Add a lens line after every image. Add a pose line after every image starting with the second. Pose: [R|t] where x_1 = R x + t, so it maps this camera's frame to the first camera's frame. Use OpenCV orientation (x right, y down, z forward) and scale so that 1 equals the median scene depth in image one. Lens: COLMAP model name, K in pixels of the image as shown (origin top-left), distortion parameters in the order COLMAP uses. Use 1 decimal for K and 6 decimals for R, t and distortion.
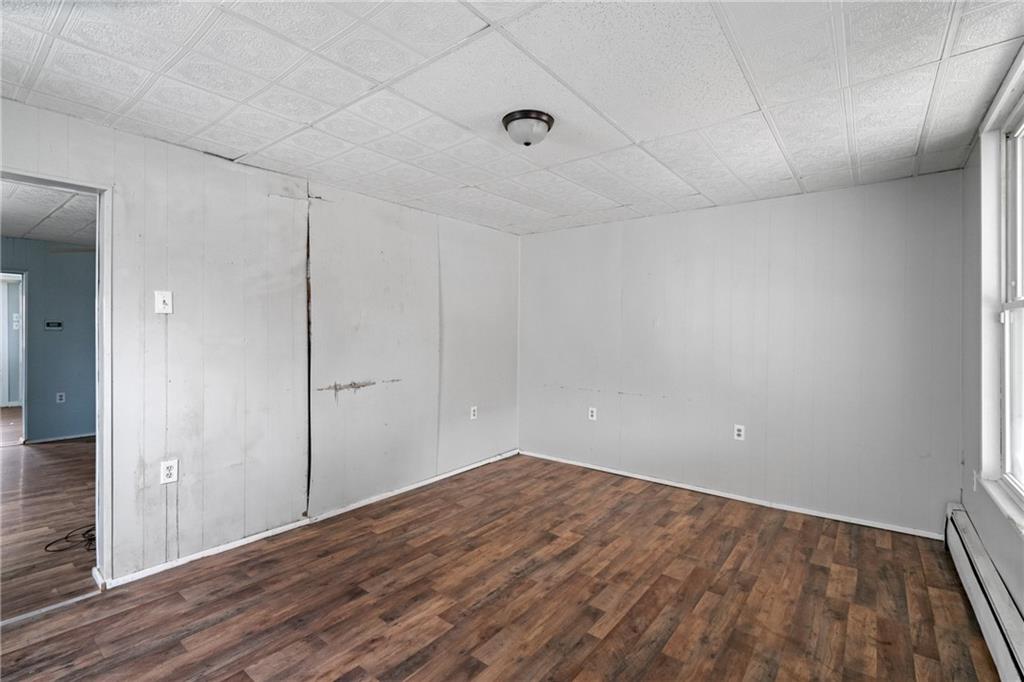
lens RADIAL K [[465.5, 0, 504.4], [0, 465.5, 337.6], [0, 0, 1]] dist [-0.010336, 0.002294]
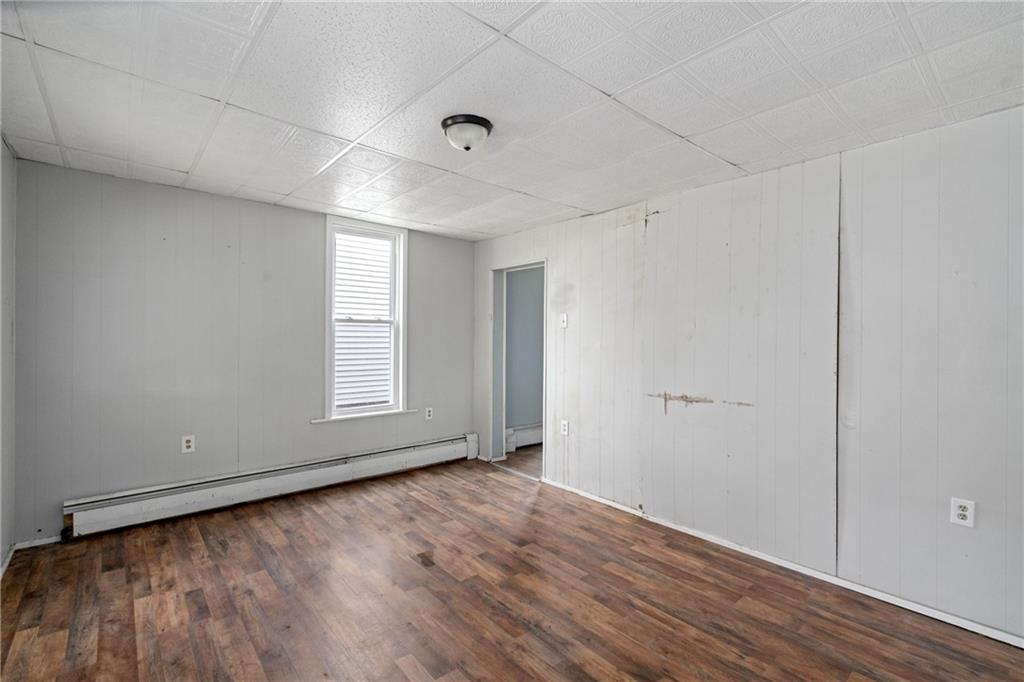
lens RADIAL K [[465.5, 0, 504.9], [0, 465.5, 338.3], [0, 0, 1]] dist [-0.010336, 0.002294]
pose [[-0.198469, -0.001027, -0.980107, 0.783114], [-0.021238, 0.999769, 0.003253, -0.014900], [0.979877, 0.021461, -0.198445, 0.990963]]
